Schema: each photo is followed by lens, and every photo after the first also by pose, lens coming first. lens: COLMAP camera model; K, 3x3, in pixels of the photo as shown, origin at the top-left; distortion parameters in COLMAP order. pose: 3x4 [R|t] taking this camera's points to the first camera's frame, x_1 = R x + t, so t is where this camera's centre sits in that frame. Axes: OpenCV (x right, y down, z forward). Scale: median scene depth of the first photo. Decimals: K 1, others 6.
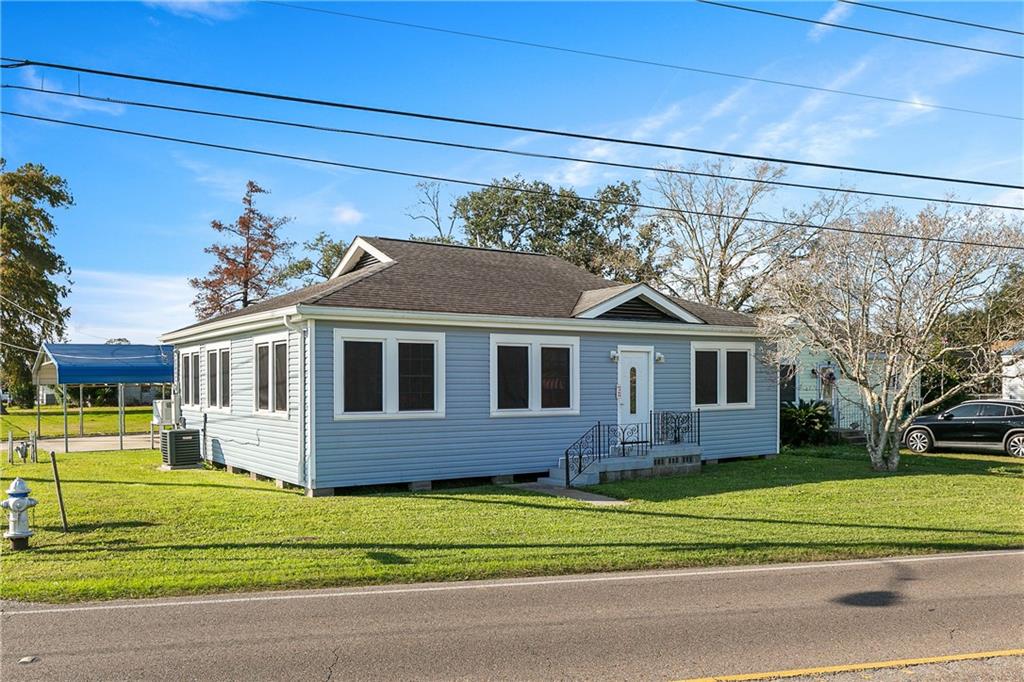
lens RADIAL K [[839.1, 0, 512.2], [0, 839.1, 409.8], [0, 0, 1]] dist [0.007046, 0.003153]
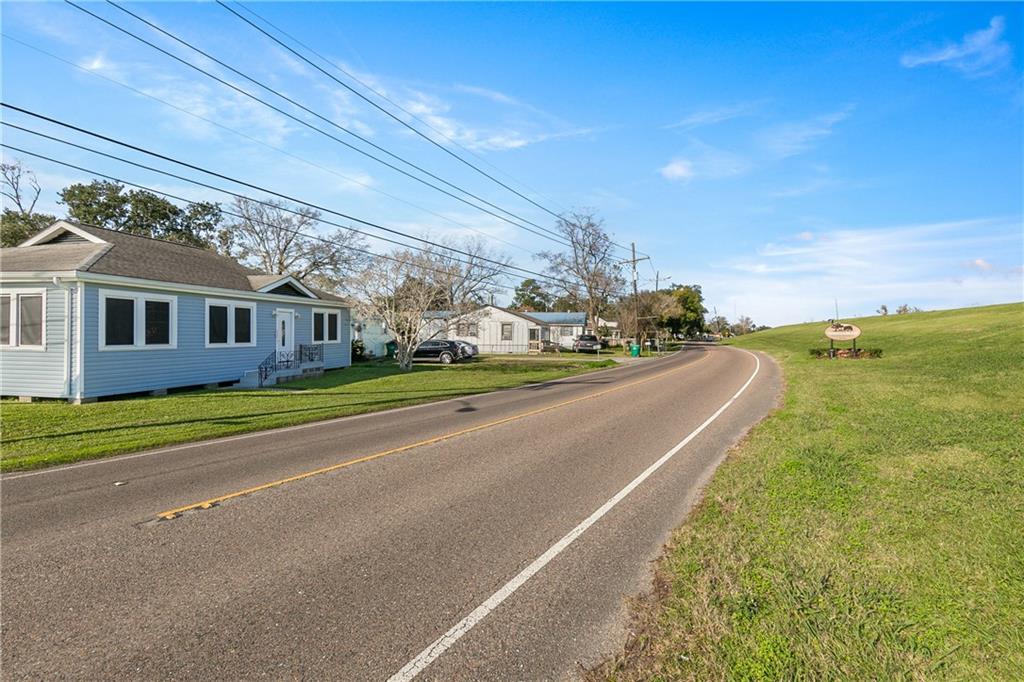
lens RADIAL K [[469.6, 0, 512.0], [0, 469.6, 341.0], [0, 0, 1]] dist [0.002825, 0.000367]
pose [[0.717241, -0.000839, 0.696824, -0.229207], [0.009002, 0.999927, -0.008061, 0.007038], [-0.696767, 0.012054, 0.717196, -0.084345]]
